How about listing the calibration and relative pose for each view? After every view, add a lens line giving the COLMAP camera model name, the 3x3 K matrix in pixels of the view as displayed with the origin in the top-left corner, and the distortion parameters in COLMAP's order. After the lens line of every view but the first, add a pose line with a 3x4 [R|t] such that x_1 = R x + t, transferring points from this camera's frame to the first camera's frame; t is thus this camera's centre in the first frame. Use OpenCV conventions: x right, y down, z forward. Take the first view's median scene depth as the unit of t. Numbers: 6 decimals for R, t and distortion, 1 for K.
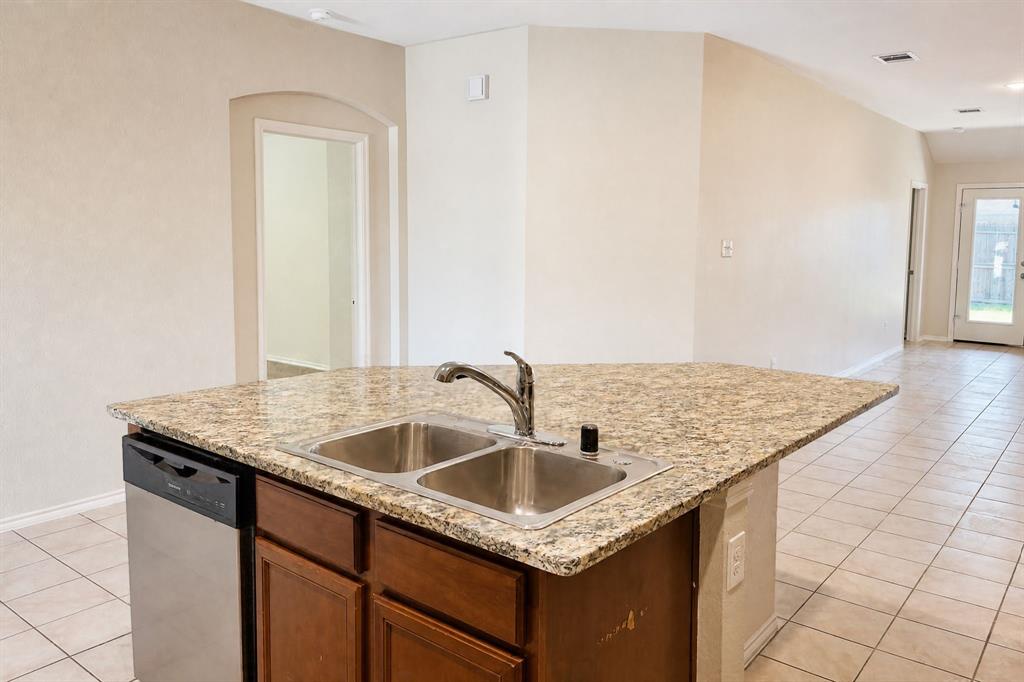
lens RADIAL K [[776.8, 0, 514.3], [0, 776.8, 301.6], [0, 0, 1]] dist [0.004088, 0.001817]
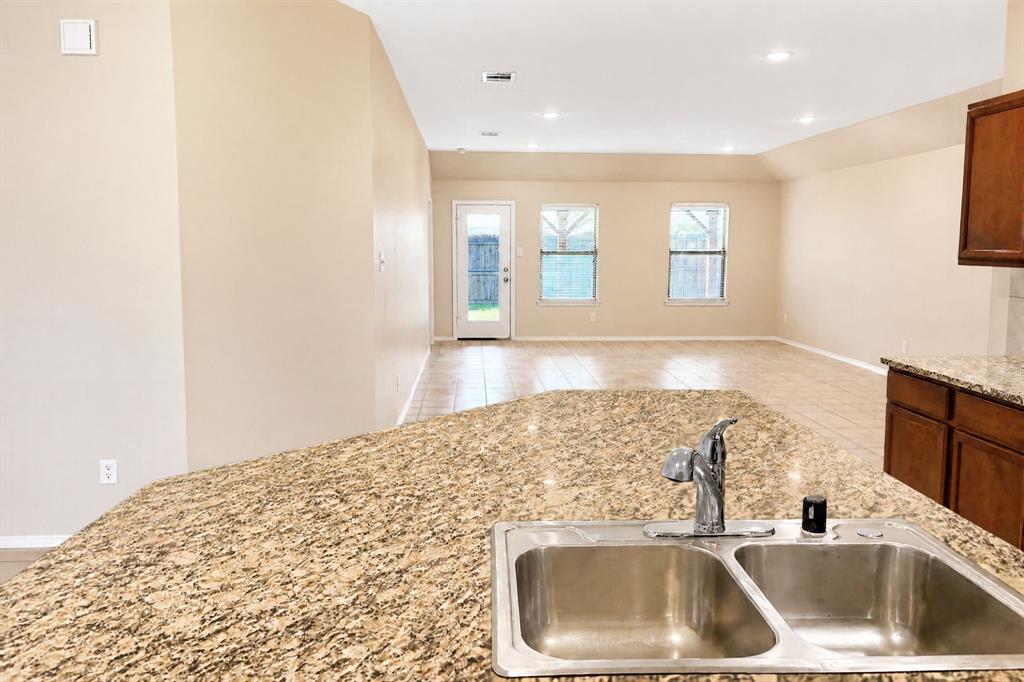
lens RADIAL K [[776.9, 0, 508.4], [0, 776.9, 318.1], [0, 0, 1]] dist [0.034599, 0.001372]
pose [[0.757081, -0.071005, 0.649451, -0.109437], [0.067167, 0.997268, 0.030733, -0.010446], [-0.649859, 0.020354, 0.759782, 0.106644]]
